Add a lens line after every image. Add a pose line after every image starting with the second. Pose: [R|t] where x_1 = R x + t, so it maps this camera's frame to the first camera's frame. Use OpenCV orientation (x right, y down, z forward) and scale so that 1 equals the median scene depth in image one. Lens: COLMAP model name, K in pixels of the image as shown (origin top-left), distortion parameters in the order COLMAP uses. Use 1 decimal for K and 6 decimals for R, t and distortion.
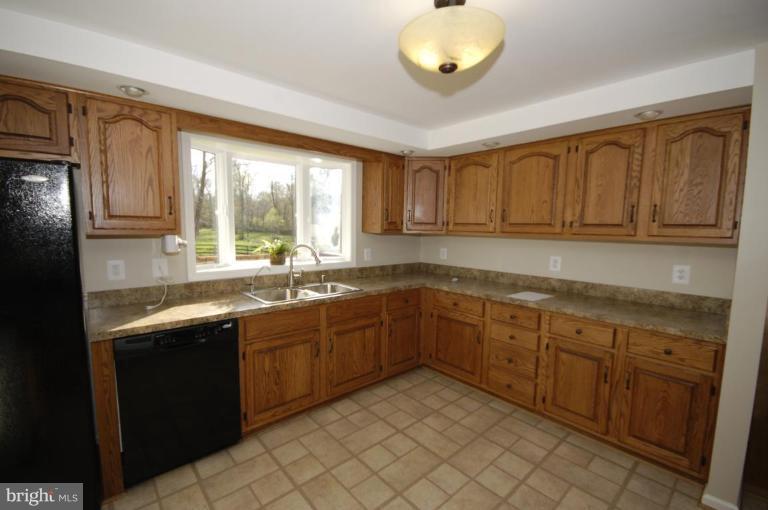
lens RADIAL K [[335.7, 0, 382.1], [0, 335.7, 258.1], [0, 0, 1]] dist [-0.001567, -0.002854]
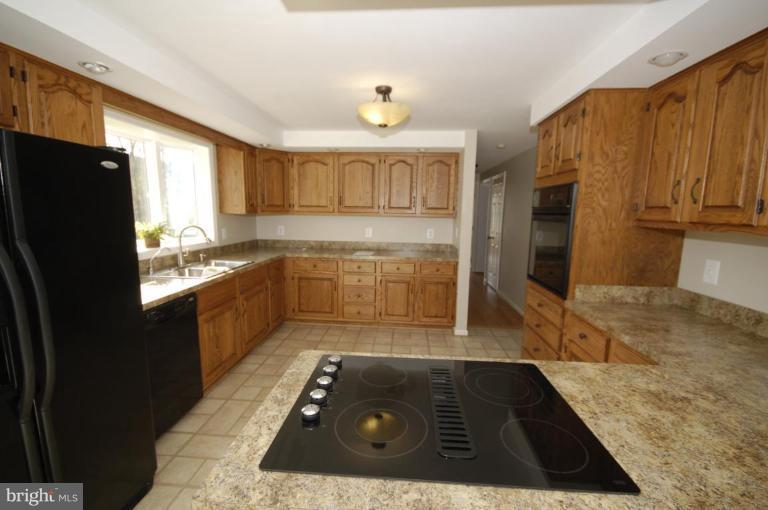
lens RADIAL K [[335.7, 0, 385.0], [0, 335.7, 255.3], [0, 0, 1]] dist [-0.001567, -0.002854]
pose [[0.714645, -0.095459, 0.692943, -0.583561], [0.057952, 0.995319, 0.077347, 0.007348], [-0.697083, -0.015118, 0.716831, -0.186662]]
